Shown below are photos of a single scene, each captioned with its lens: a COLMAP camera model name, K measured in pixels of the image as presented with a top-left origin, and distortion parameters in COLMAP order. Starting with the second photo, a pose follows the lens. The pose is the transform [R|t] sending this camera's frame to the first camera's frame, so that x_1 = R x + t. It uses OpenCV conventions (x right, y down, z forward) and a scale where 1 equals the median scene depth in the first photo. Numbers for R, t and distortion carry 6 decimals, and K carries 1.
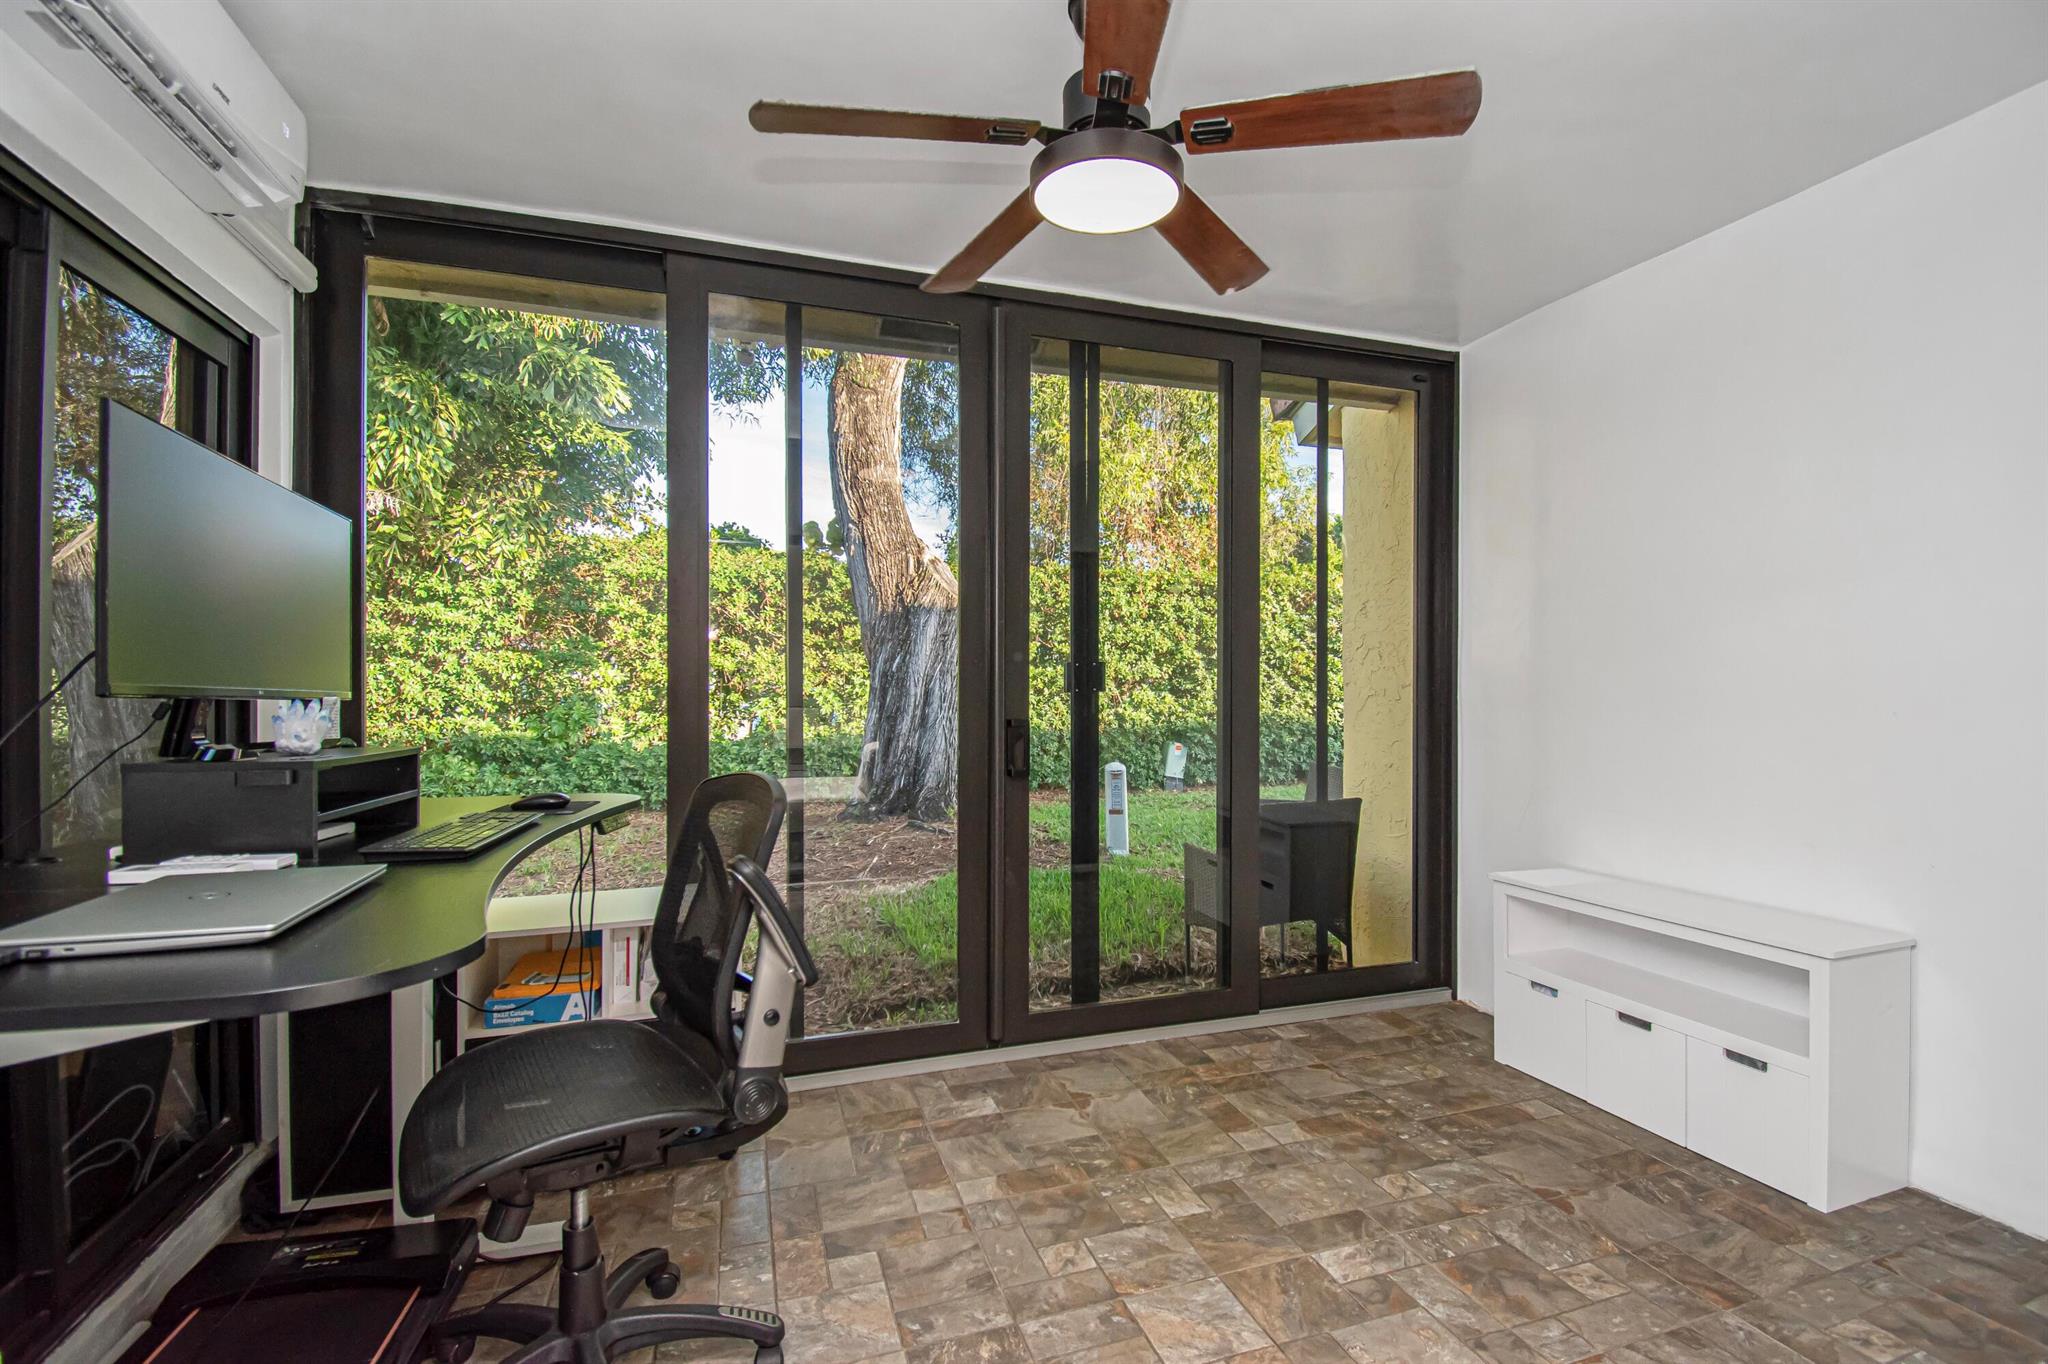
lens RADIAL K [[923.2, 0, 1023.7], [0, 923.2, 706.9], [0, 0, 1]] dist [0.037305, 0.000070]
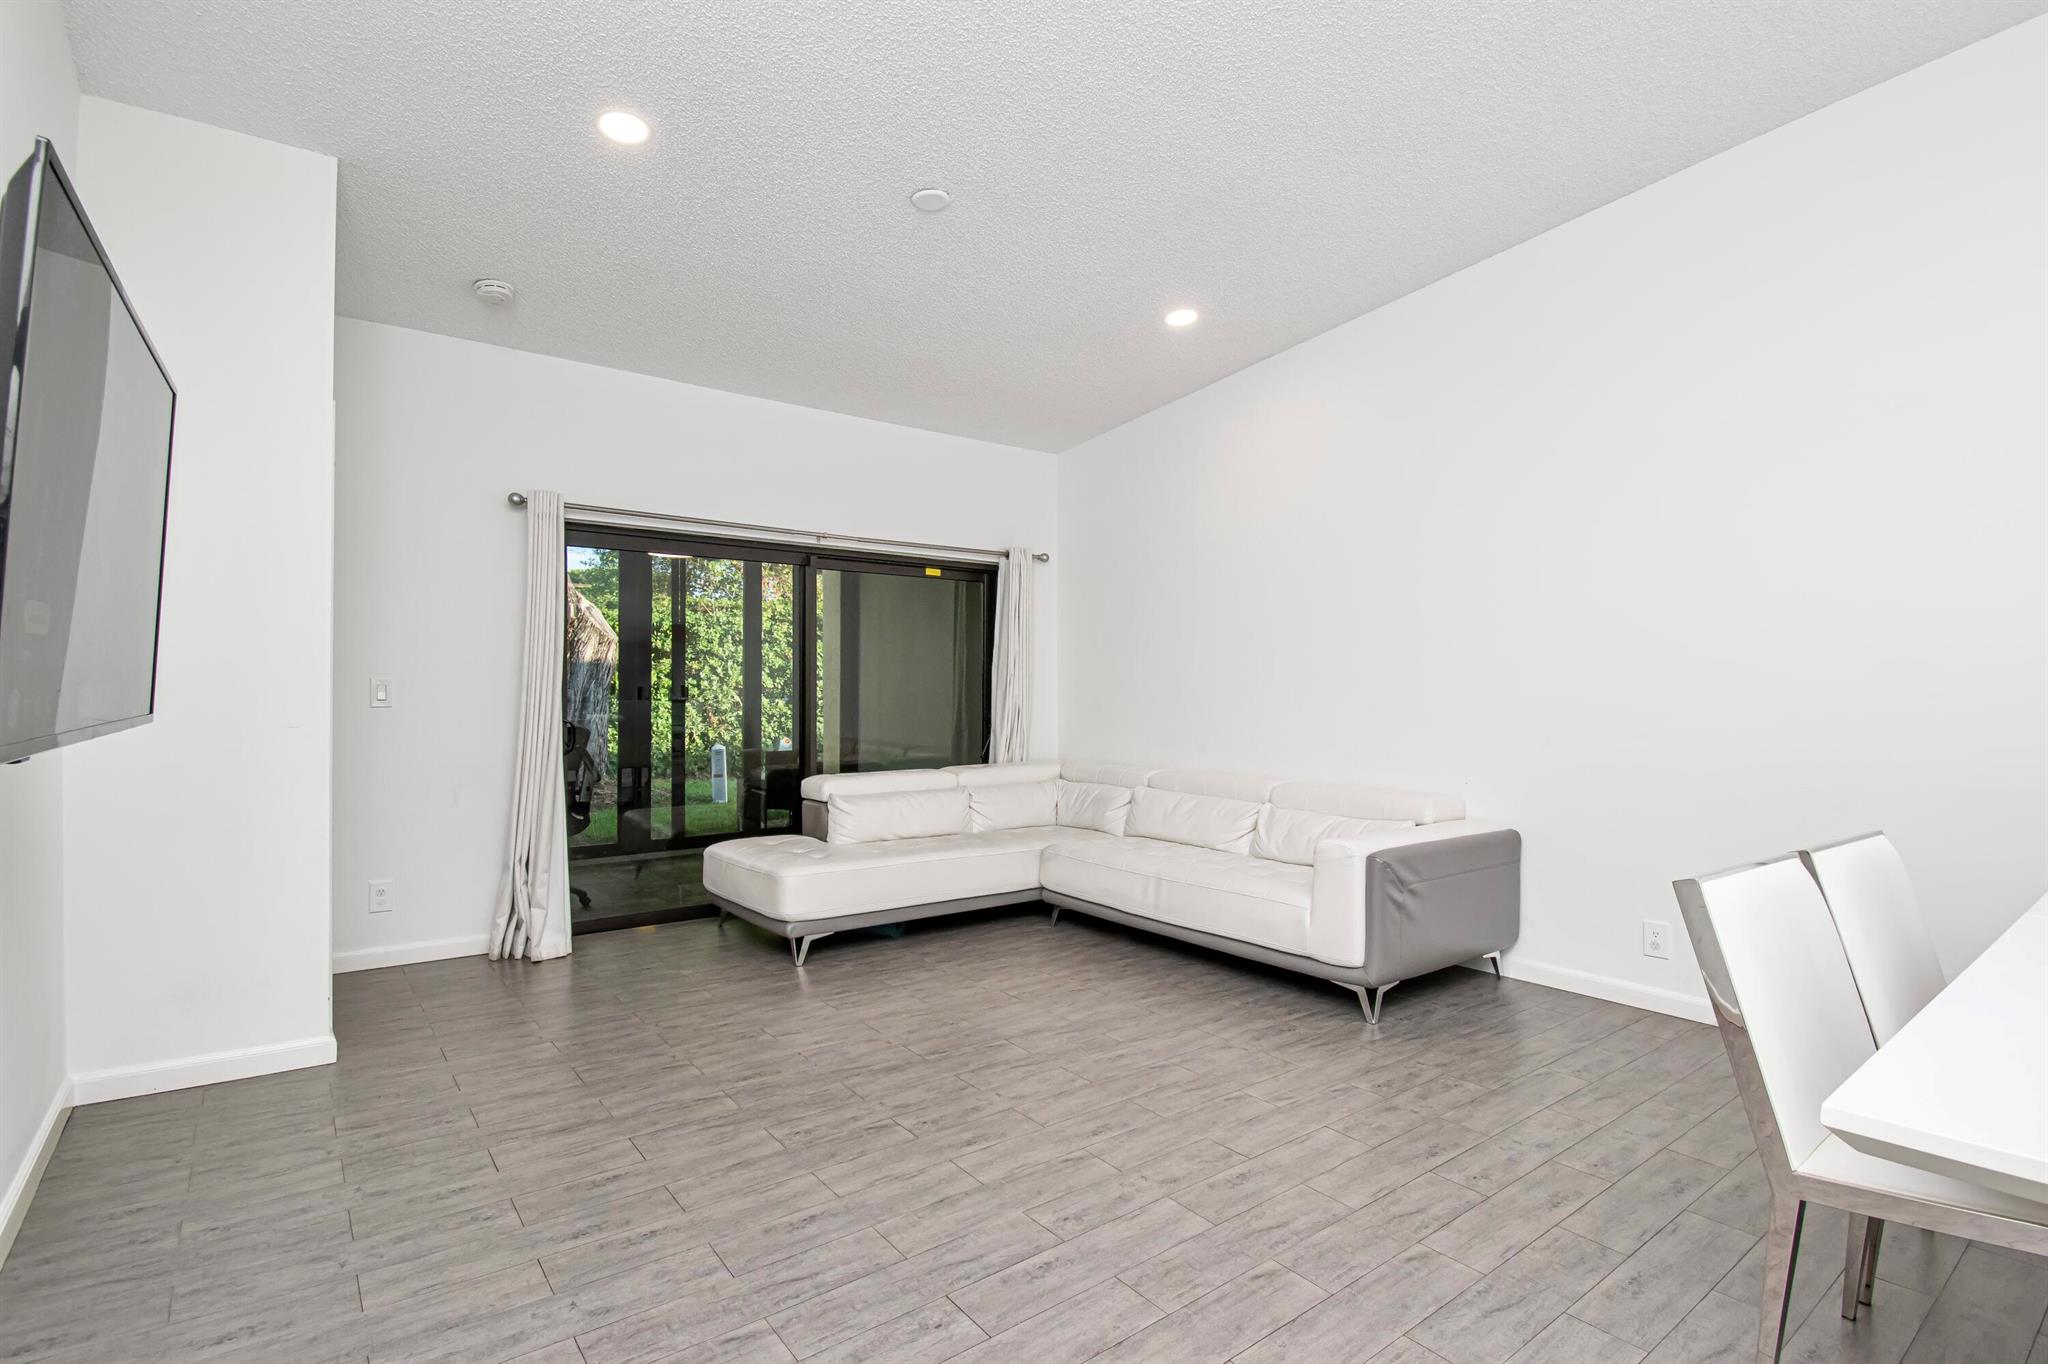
lens RADIAL K [[983.9, 0, 1028.5], [0, 983.9, 689.3], [0, 0, 1]] dist [0.023631, -0.028624]
pose [[0.938963, 0.003395, 0.344001, 0.013134], [0.005192, 0.999698, -0.024039, 0.006315], [-0.343978, 0.024358, 0.938662, -0.557001]]
